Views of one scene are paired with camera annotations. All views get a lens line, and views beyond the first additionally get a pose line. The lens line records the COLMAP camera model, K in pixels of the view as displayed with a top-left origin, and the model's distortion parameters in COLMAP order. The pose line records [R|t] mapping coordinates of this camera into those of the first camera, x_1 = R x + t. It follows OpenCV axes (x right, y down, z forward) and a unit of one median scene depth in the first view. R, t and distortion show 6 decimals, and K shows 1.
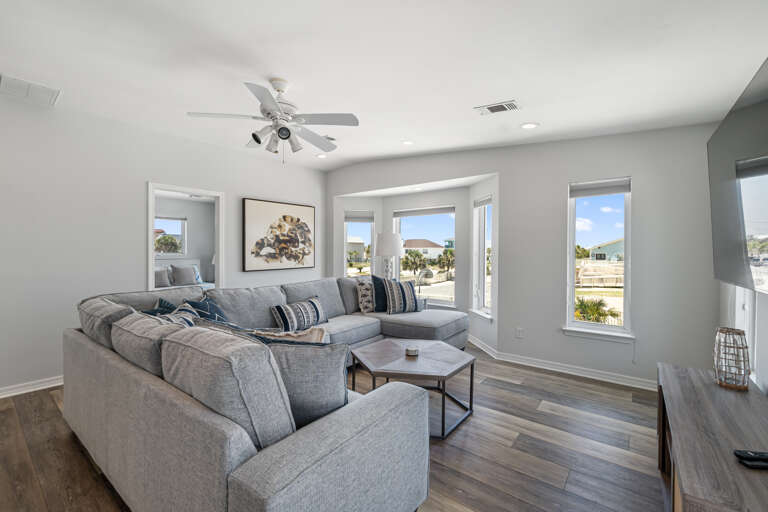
lens RADIAL K [[331.7, 0, 384.0], [0, 331.7, 254.8], [0, 0, 1]] dist [-0.000386, 0.000050]
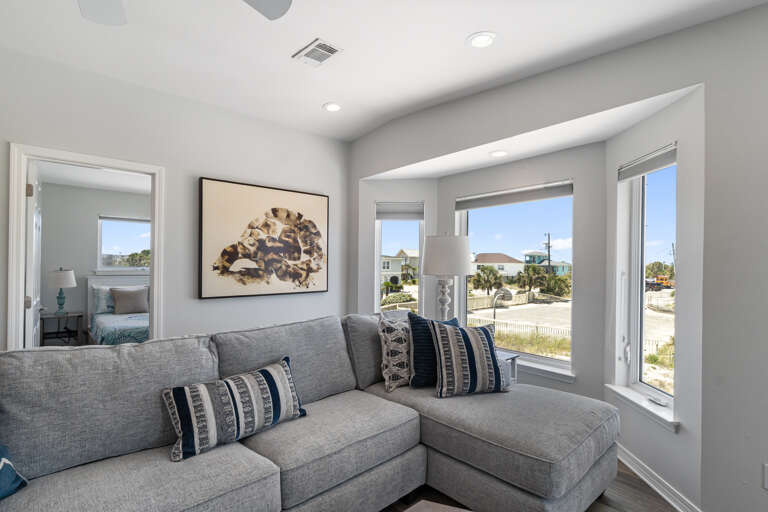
lens RADIAL K [[362.9, 0, 380.9], [0, 362.9, 267.0], [0, 0, 1]] dist [-0.000124, 0.000247]
pose [[0.981034, 0.007813, -0.193681, 0.026282], [-0.009684, 0.999915, -0.008717, -0.004616], [0.193596, 0.010427, 0.981026, 0.380539]]
